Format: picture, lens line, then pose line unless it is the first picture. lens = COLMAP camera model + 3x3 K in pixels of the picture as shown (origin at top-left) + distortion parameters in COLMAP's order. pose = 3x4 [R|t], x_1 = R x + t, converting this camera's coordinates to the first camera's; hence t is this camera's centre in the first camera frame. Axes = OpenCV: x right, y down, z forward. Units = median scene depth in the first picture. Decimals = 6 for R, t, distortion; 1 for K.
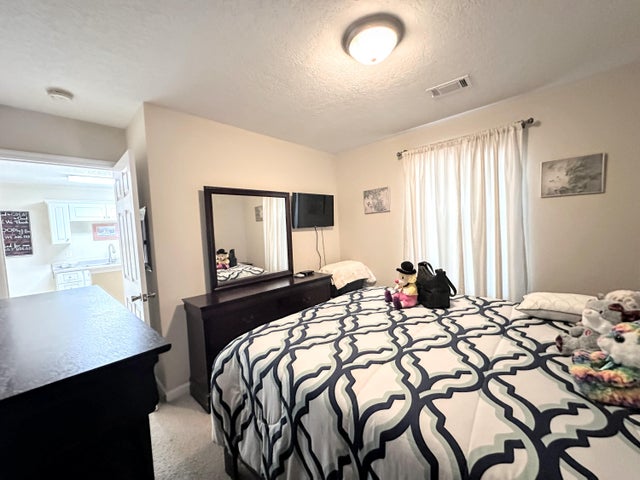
lens RADIAL K [[255.9, 0, 320.1], [0, 255.9, 239.3], [0, 0, 1]] dist [-0.003164, -0.000020]
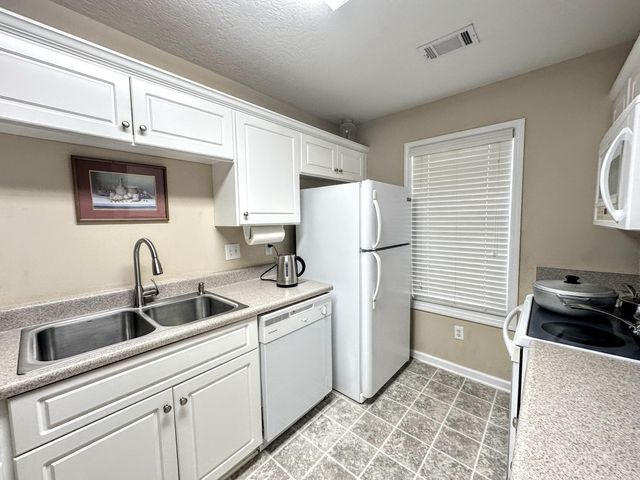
lens RADIAL K [[255.9, 0, 321.9], [0, 255.9, 240.8], [0, 0, 1]] dist [-0.003164, -0.000020]
pose [[0.999327, 0.033236, 0.015510, -0.740991], [-0.033551, 0.999226, 0.020527, 0.009533], [-0.014816, -0.021034, 0.999669, 0.848358]]
